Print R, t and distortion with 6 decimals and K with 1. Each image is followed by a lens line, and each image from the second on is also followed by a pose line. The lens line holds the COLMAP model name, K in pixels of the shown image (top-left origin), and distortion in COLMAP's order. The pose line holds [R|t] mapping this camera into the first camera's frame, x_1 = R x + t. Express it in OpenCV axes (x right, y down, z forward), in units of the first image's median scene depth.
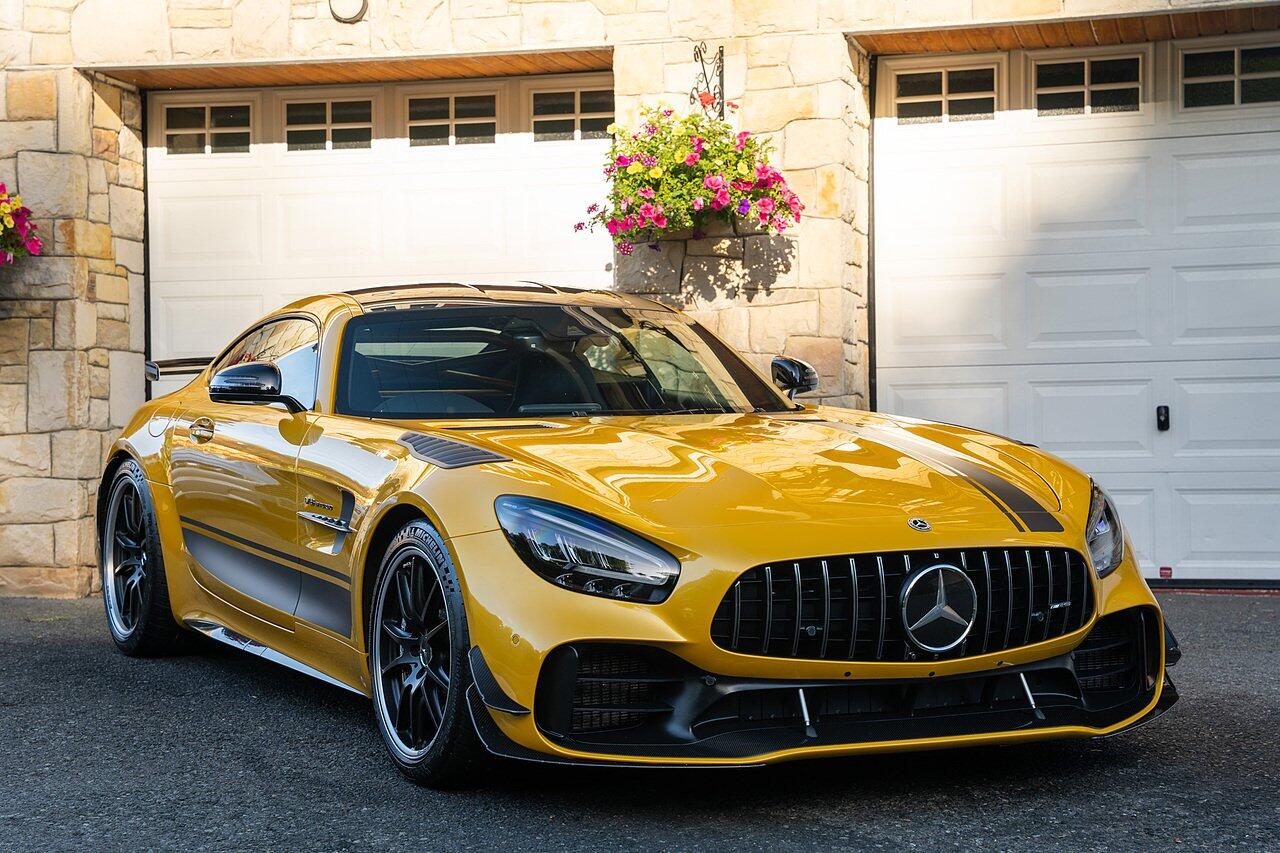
lens RADIAL K [[2422.1, 0, 639.6], [0, 2422.1, 429.1], [0, 0, 1]] dist [0.293639, 0.232255]
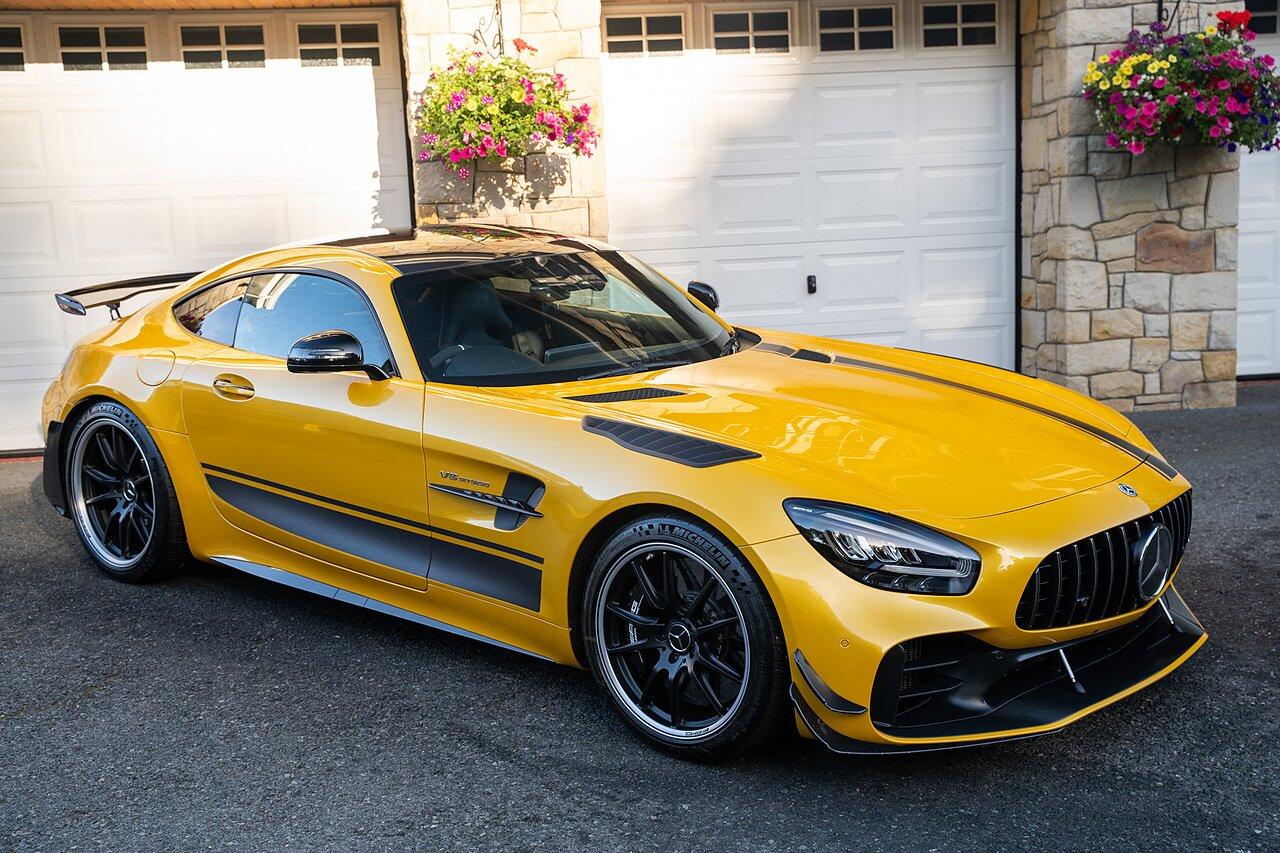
lens RADIAL K [[1565.3, 0, 644.8], [0, 1565.3, 426.4], [0, 0, 1]] dist [0.010447, 0.327811]
pose [[0.919934, -0.085995, 0.382527, -0.216190], [0.028844, 0.987850, 0.152710, -0.063451], [-0.391011, -0.129450, 0.911237, 0.241958]]
